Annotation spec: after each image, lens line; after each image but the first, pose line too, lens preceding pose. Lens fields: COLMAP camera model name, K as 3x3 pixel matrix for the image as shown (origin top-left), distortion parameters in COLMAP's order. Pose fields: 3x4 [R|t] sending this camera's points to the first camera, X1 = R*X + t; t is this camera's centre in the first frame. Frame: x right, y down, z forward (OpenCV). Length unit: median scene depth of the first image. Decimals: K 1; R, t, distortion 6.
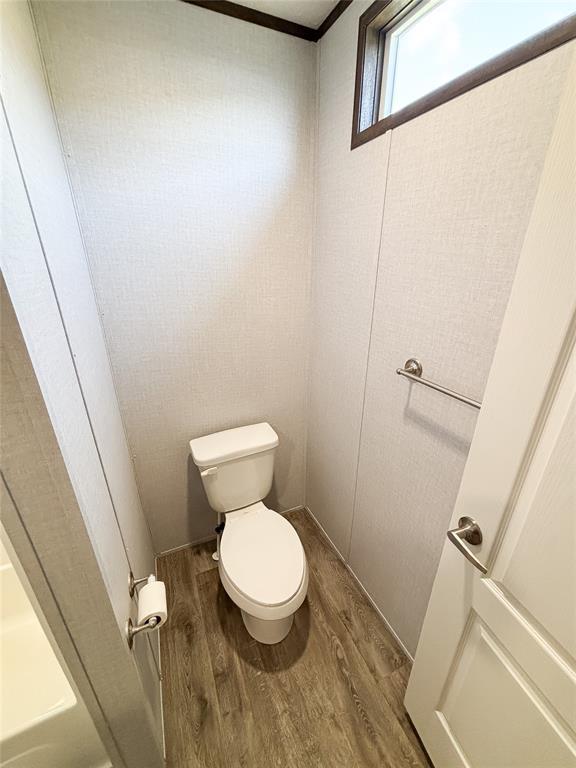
lens RADIAL K [[311.6, 0, 288.3], [0, 311.6, 383.3], [0, 0, 1]] dist [0.001038, 0.000287]
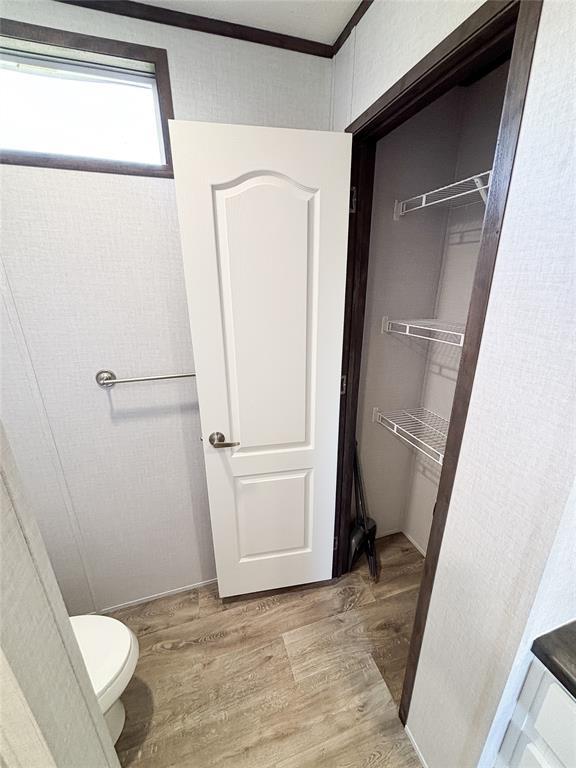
lens RADIAL K [[307.4, 0, 289.7], [0, 307.4, 384.2], [0, 0, 1]] dist [-0.001607, 0.000082]
pose [[0.112840, -0.315433, 0.942215, -0.587510], [0.383904, 0.888472, 0.251465, -0.046799], [-0.916452, 0.333345, 0.221352, 0.093234]]
